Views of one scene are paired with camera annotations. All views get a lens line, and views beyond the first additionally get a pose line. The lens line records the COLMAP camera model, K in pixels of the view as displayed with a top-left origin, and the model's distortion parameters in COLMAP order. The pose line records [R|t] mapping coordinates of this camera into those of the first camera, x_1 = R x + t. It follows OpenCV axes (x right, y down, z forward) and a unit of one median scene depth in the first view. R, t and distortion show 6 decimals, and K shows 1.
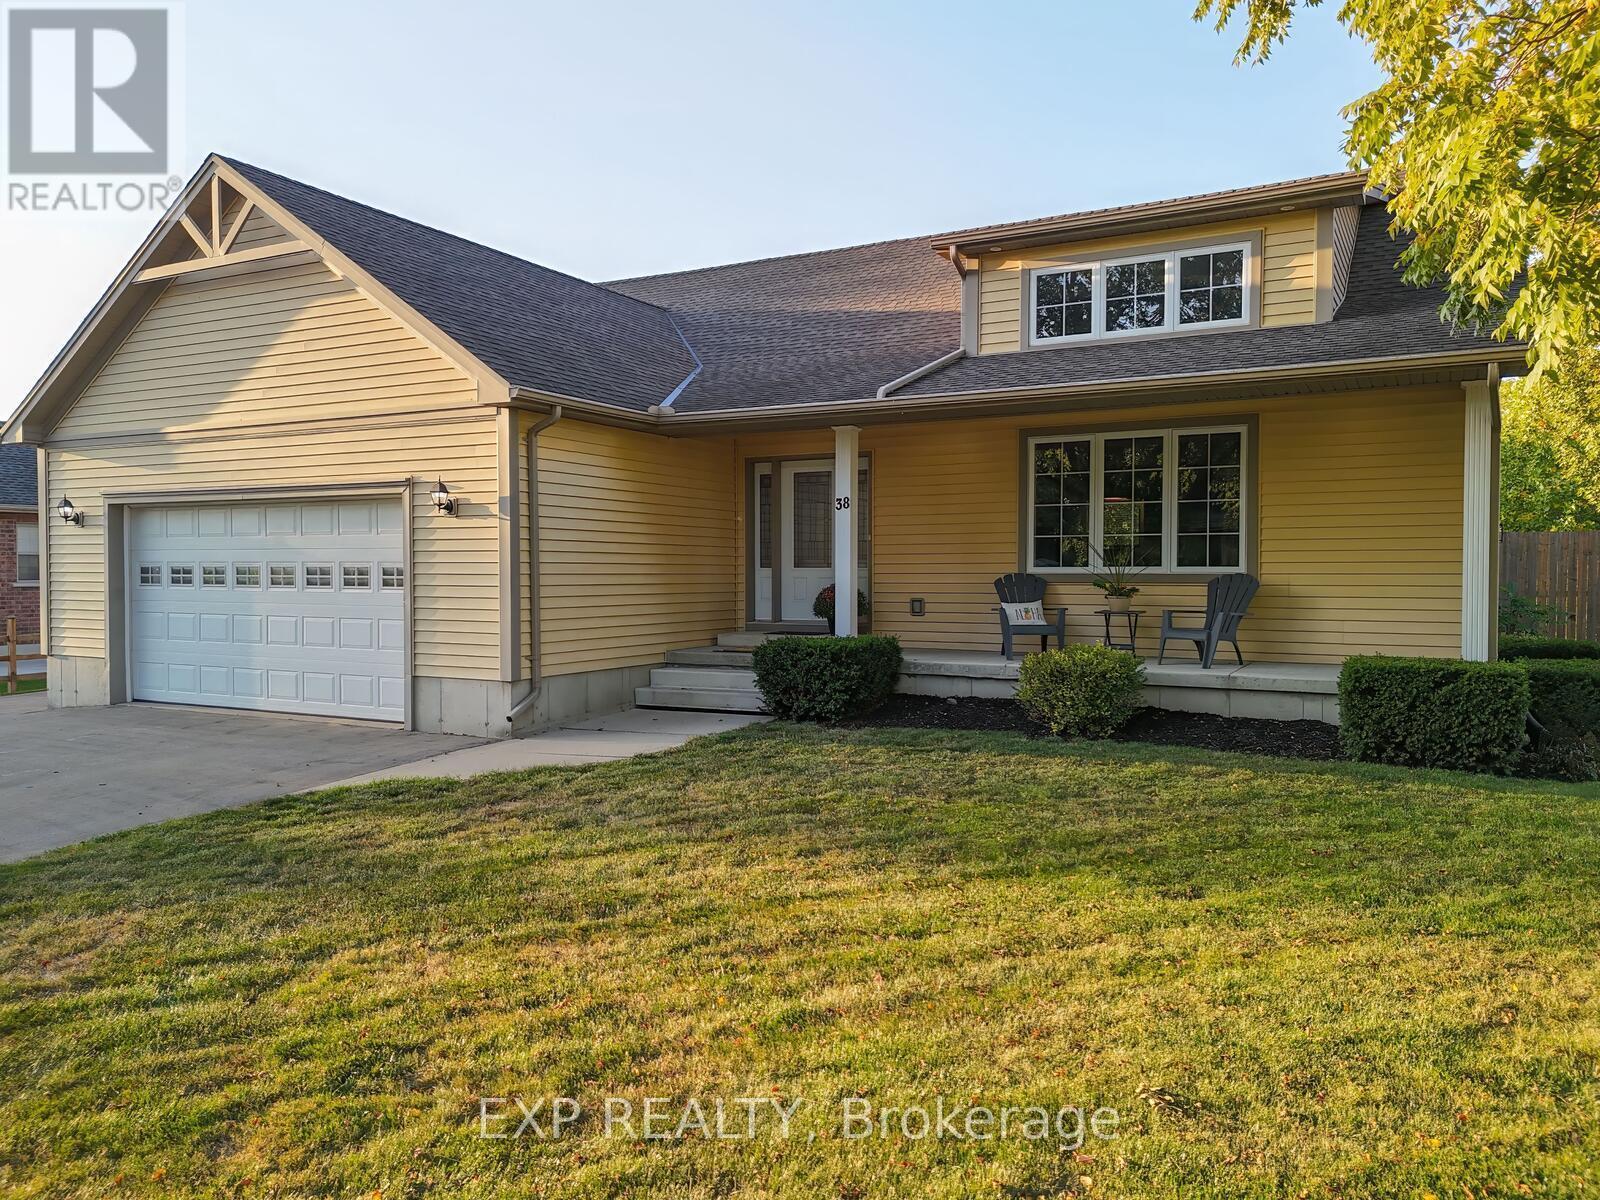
lens RADIAL K [[1190.1, 0, 801.4], [0, 1190.1, 601.6], [0, 0, 1]] dist [0.057753, -0.064083]
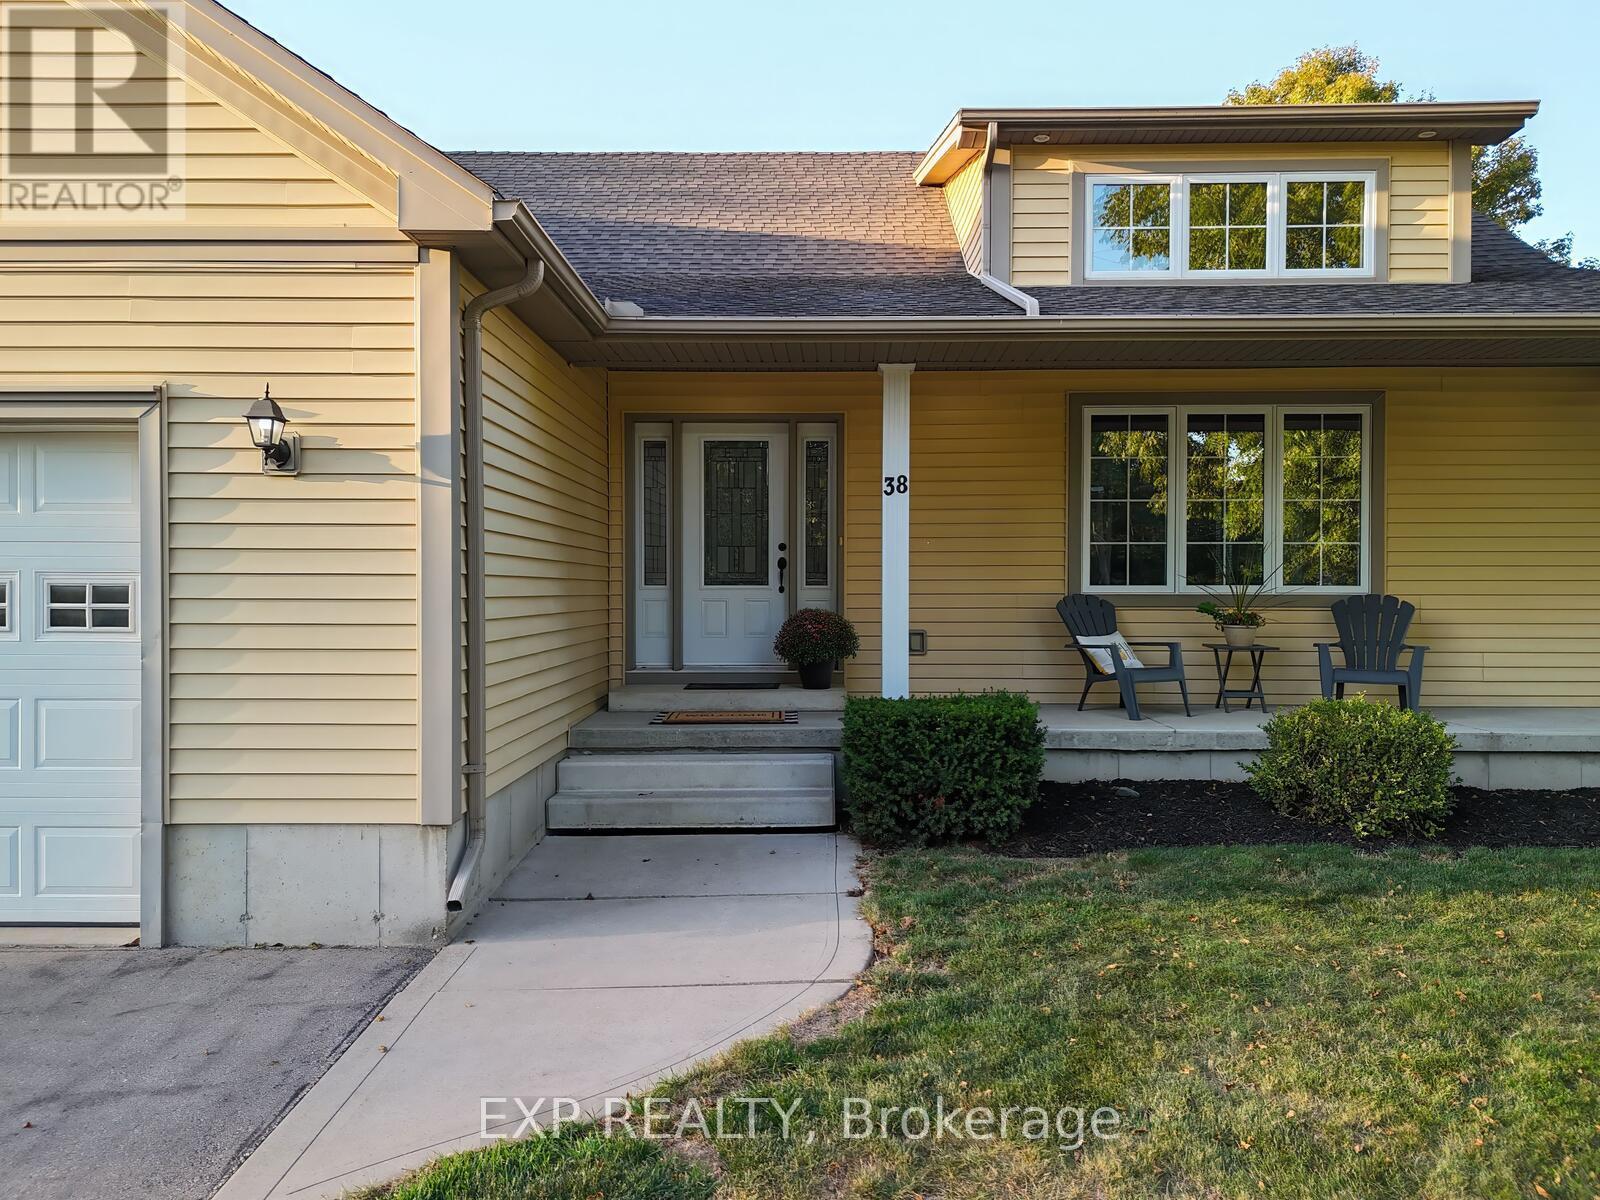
lens RADIAL K [[1190.1, 0, 803.3], [0, 1190.1, 591.7], [0, 0, 1]] dist [0.057753, -0.064083]
pose [[0.883876, -0.000729, 0.467722, -0.324216], [0.011450, 0.999733, -0.020080, -0.013771], [-0.467582, 0.023104, 0.883648, 0.483810]]
